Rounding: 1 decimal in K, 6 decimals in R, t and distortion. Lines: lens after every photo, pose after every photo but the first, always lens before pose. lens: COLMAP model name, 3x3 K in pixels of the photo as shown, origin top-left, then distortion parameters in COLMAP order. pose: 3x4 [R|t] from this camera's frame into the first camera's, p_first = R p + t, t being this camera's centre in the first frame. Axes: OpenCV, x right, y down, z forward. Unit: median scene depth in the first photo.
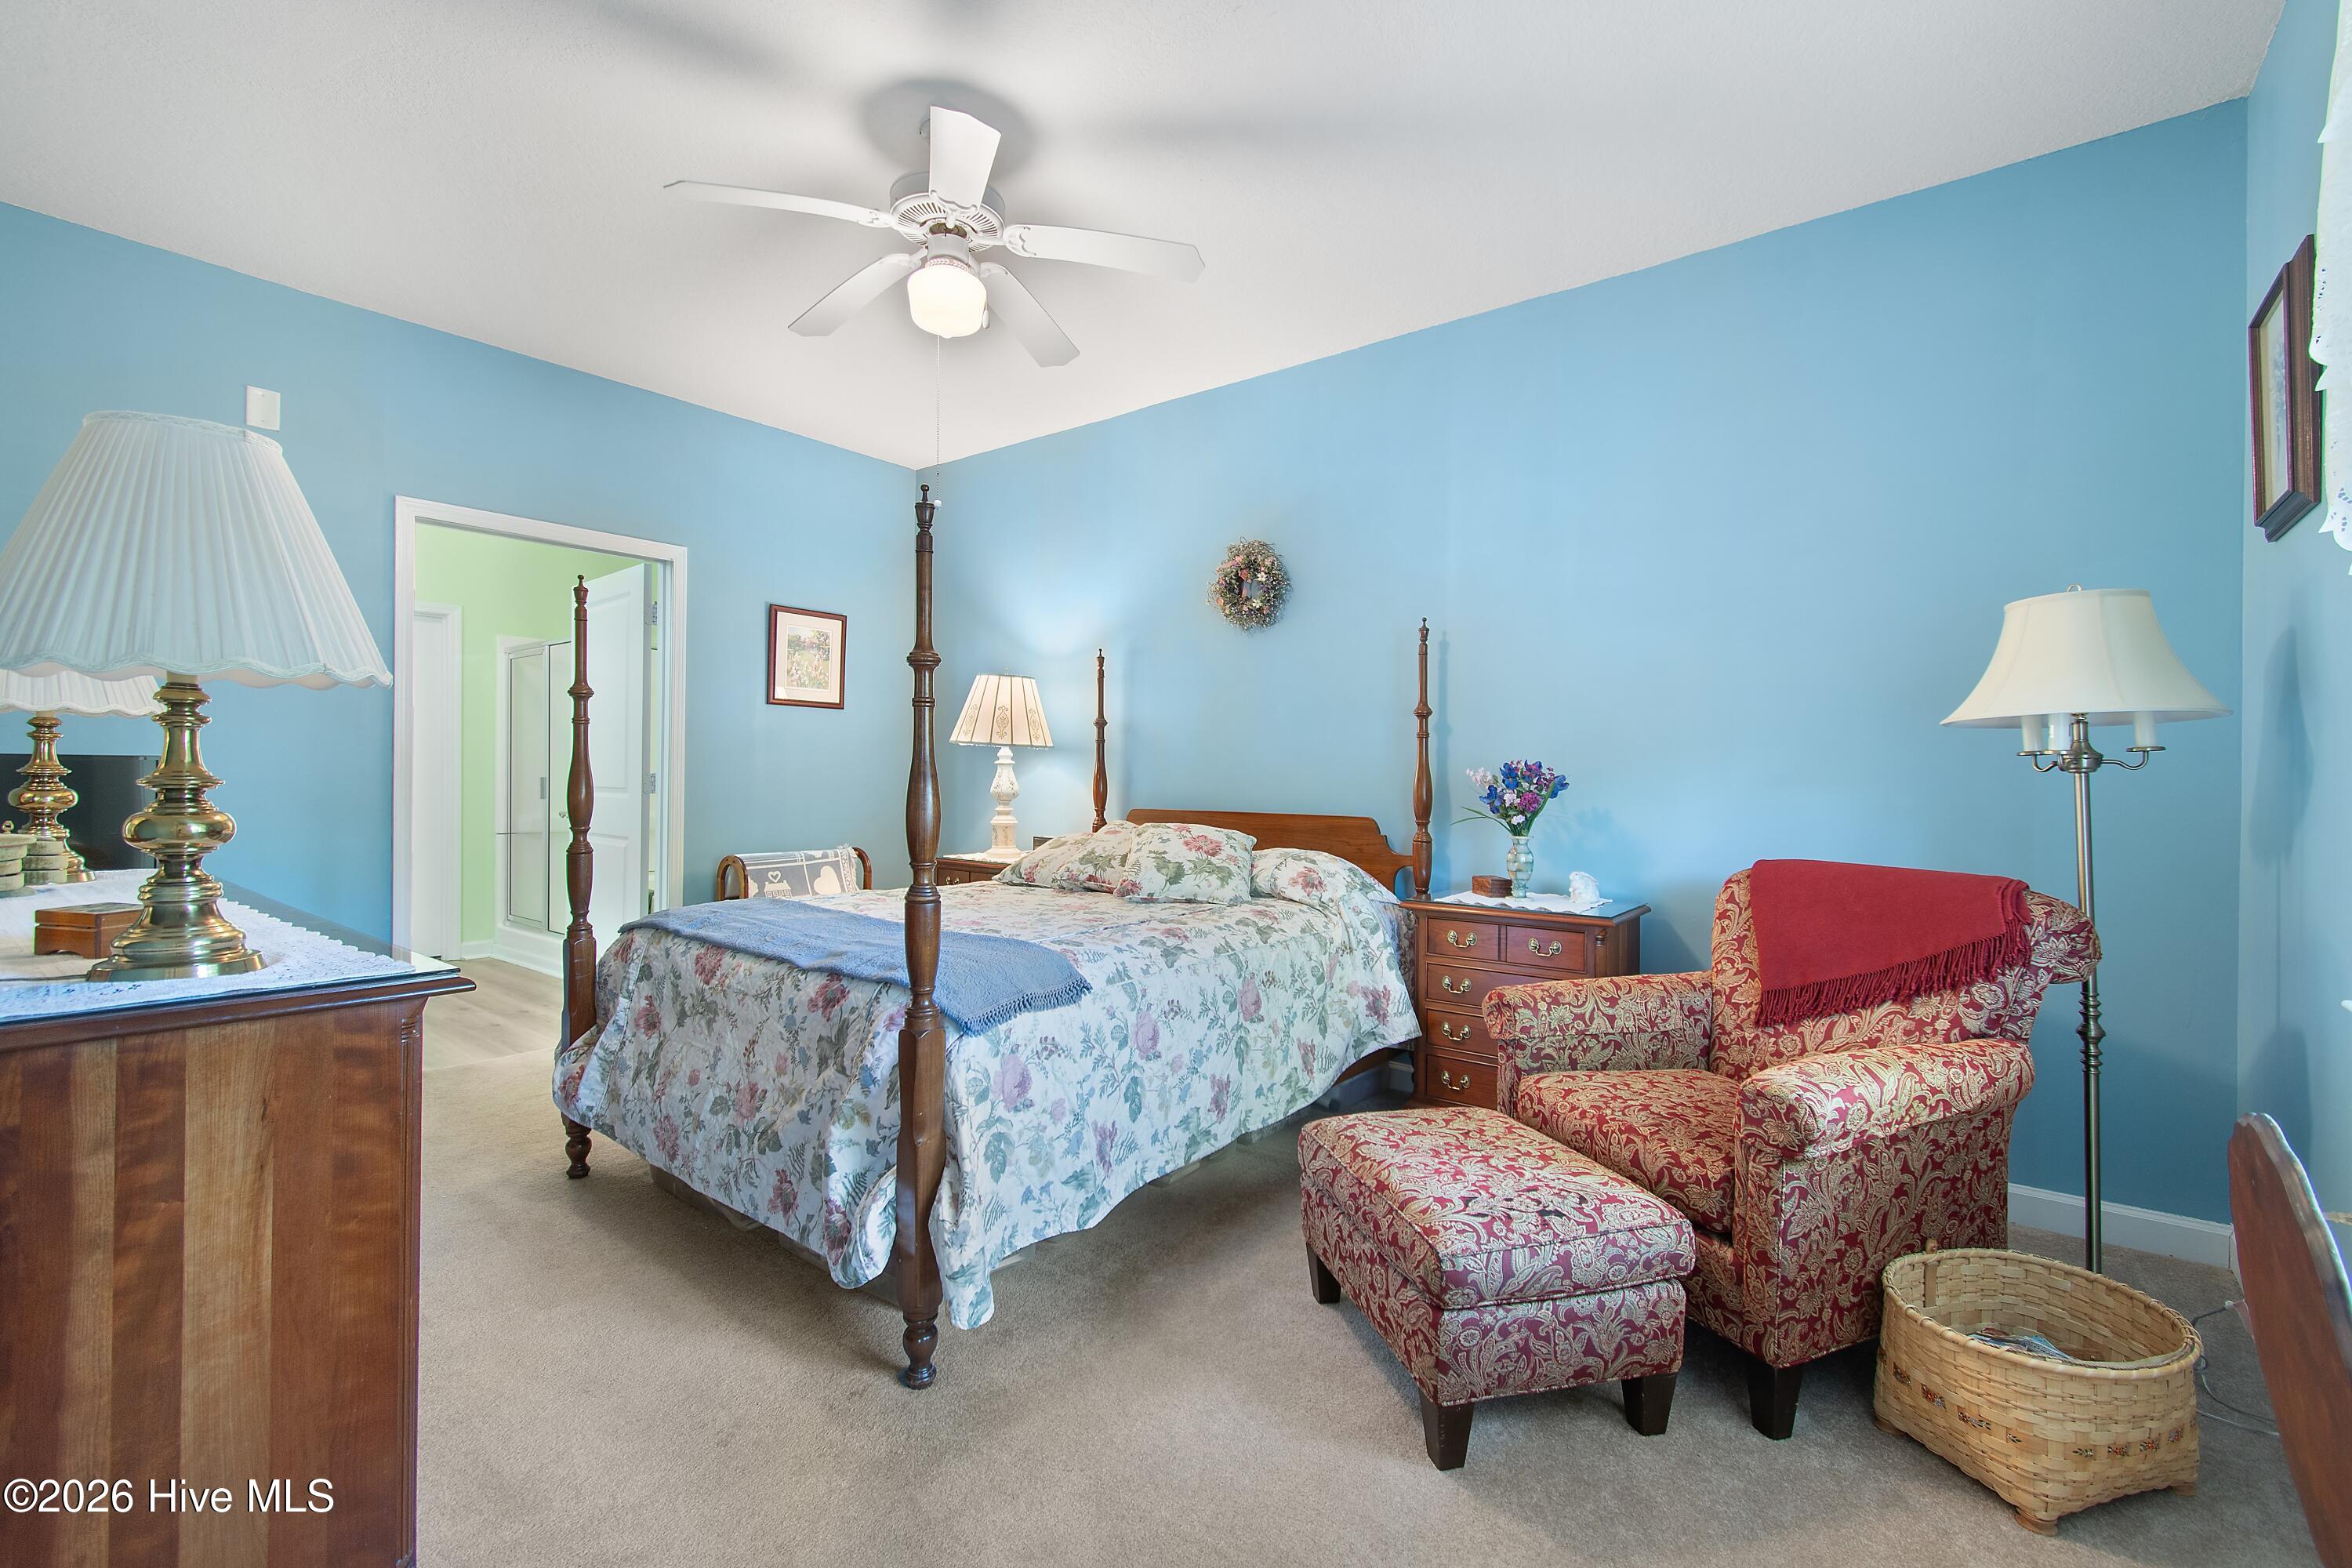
lens RADIAL K [[1046.1, 0, 1171.5], [0, 1046.1, 788.6], [0, 0, 1]] dist [0.001585, -0.000211]
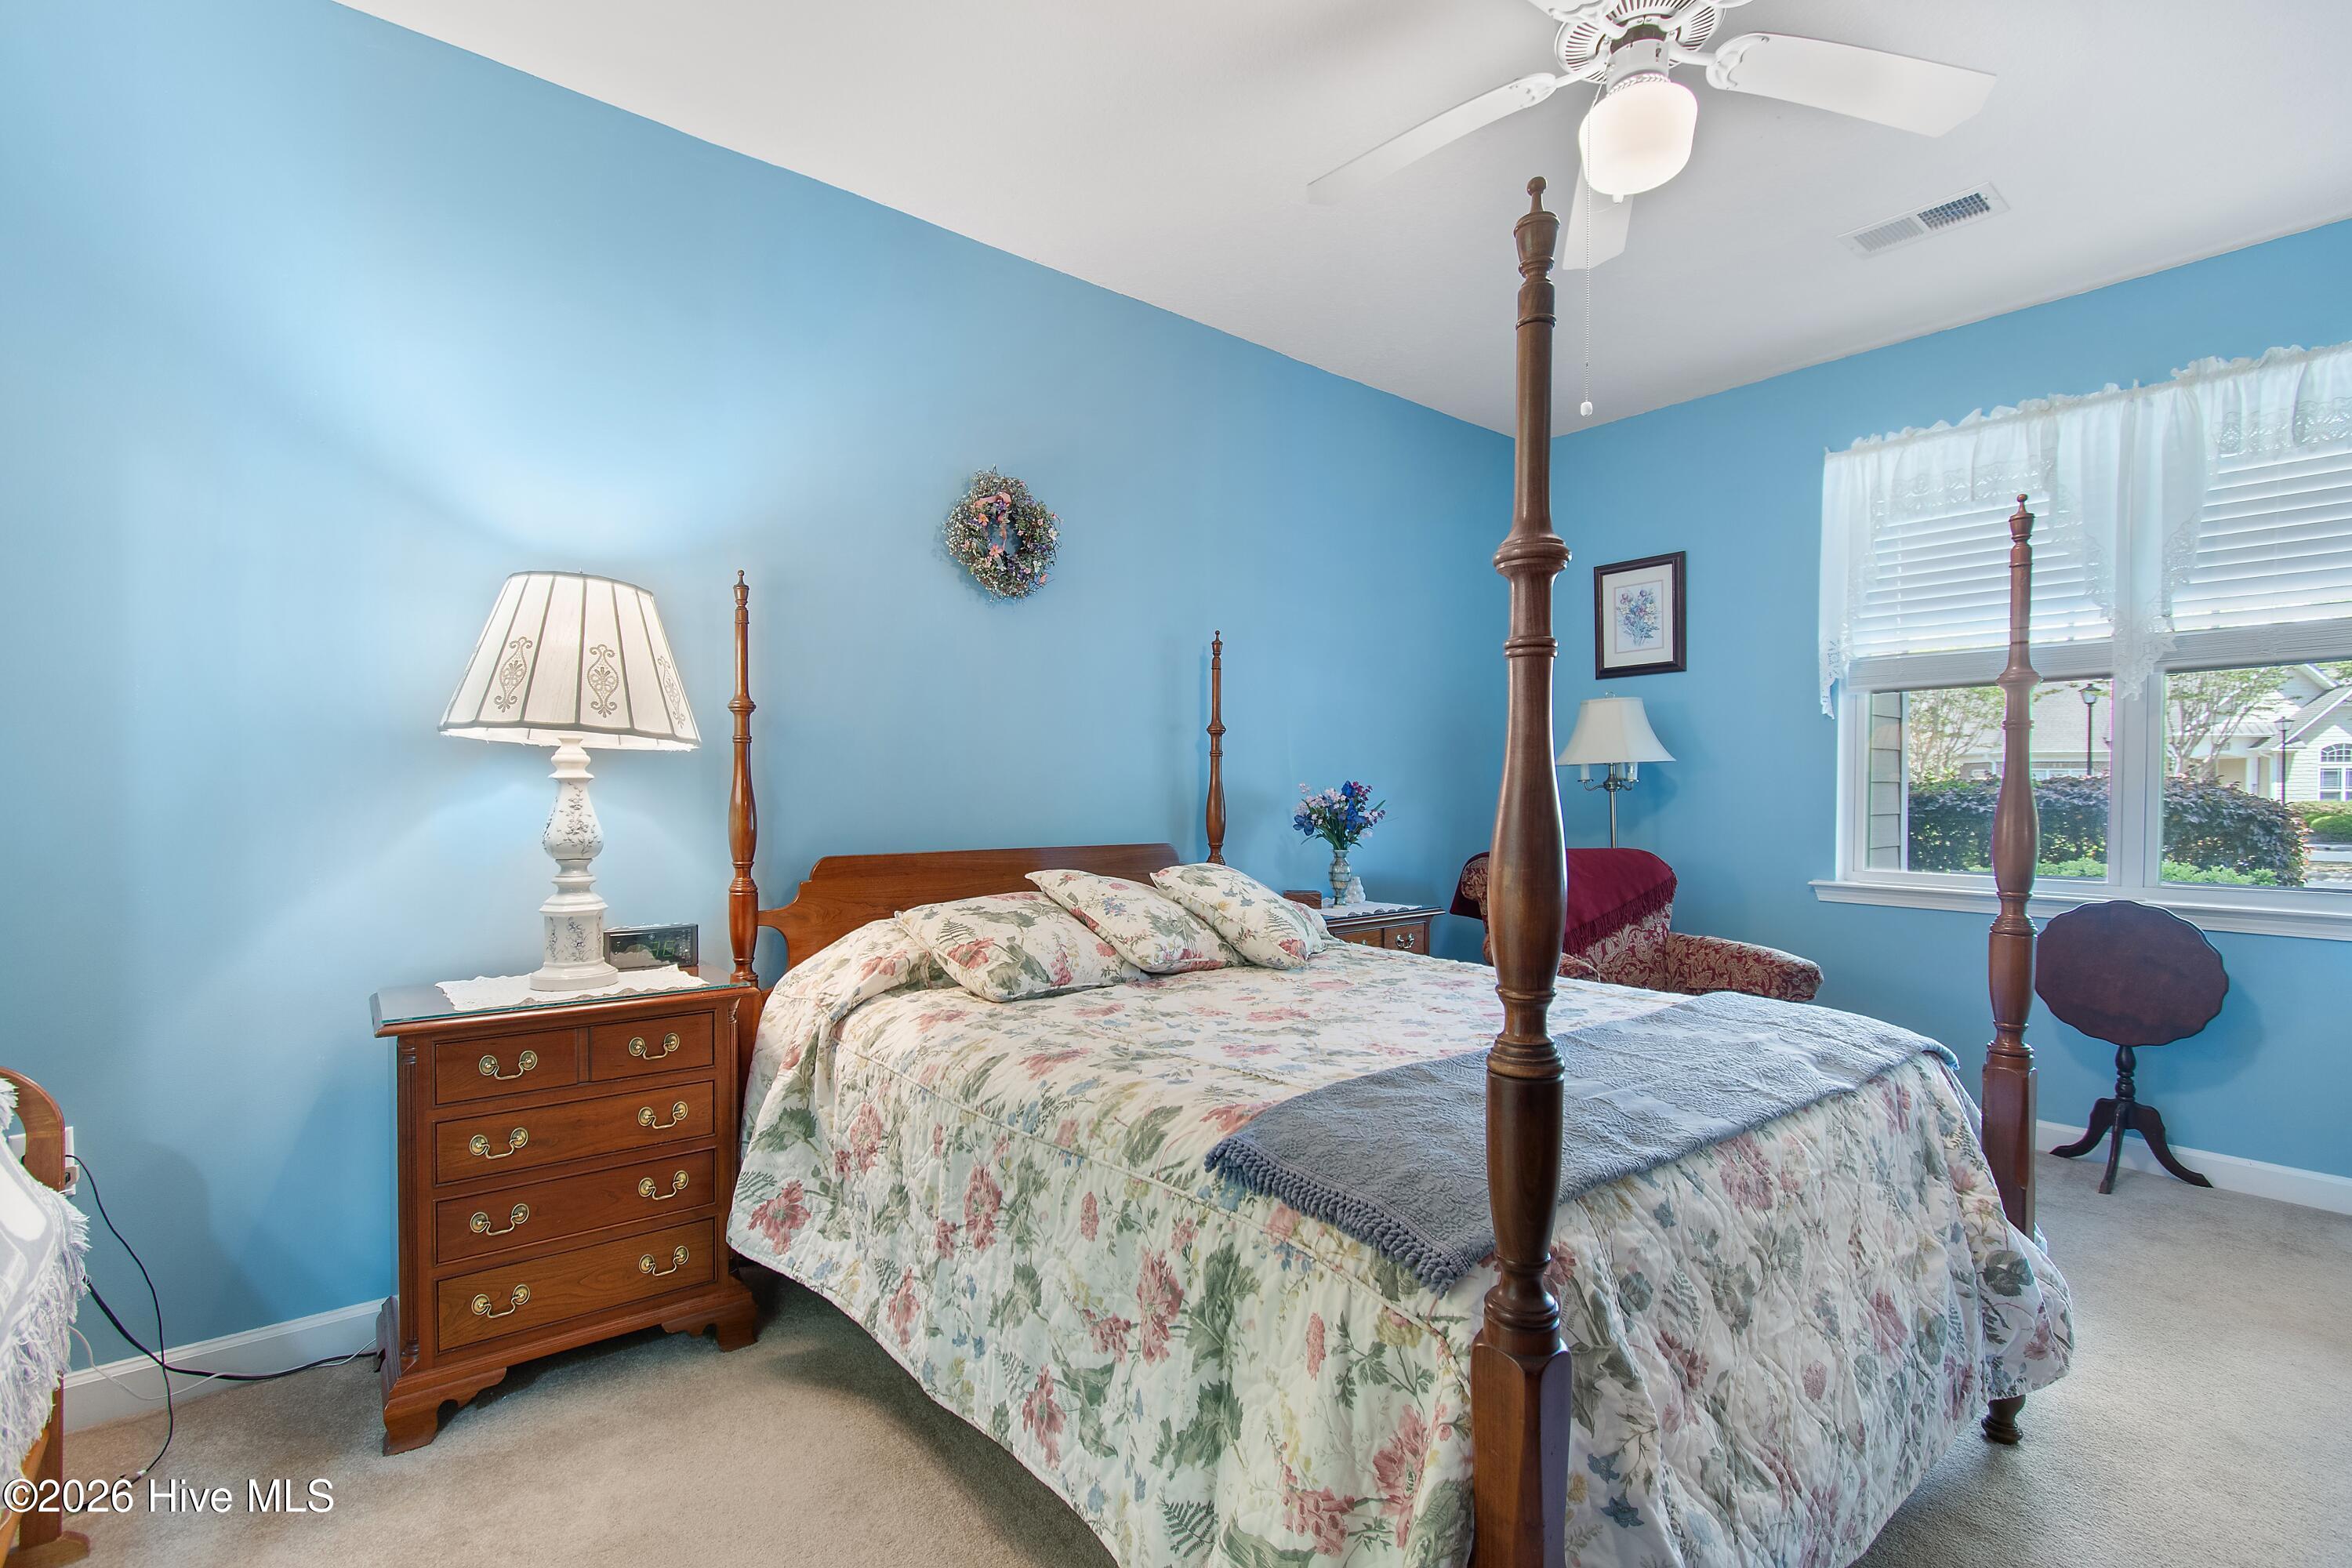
lens RADIAL K [[1084.3, 0, 1175.7], [0, 1084.3, 821.6], [0, 0, 1]] dist [0.020153, 0.000023]
pose [[0.182023, -0.034833, 0.982677, -1.000653], [0.012393, 0.999374, 0.033129, -0.029996], [-0.983216, 0.006148, 0.182340, 1.151578]]
